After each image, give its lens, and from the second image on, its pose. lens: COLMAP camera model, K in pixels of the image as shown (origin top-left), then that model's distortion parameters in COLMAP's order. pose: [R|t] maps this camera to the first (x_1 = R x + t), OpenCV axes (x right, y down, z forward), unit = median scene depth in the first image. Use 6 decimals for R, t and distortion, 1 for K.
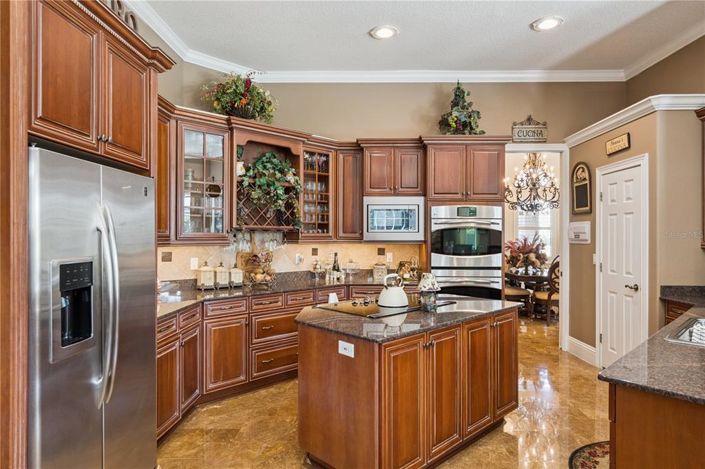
lens RADIAL K [[423.9, 0, 353.6], [0, 423.9, 234.1], [0, 0, 1]] dist [0.005318, -0.000035]
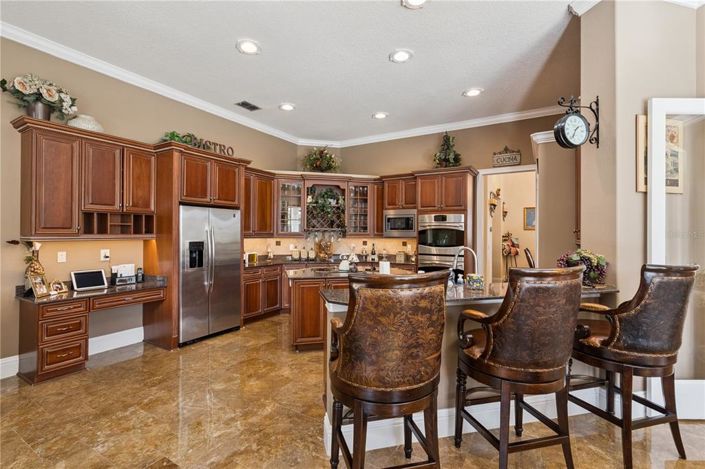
lens RADIAL K [[321.0, 0, 351.8], [0, 321.0, 233.6], [0, 0, 1]] dist [-0.004162, -0.000071]
pose [[0.864371, 0.003632, -0.502841, 0.575975], [-0.002365, 0.999992, 0.003158, -0.000403], [0.502849, -0.001541, 0.864373, -0.163708]]
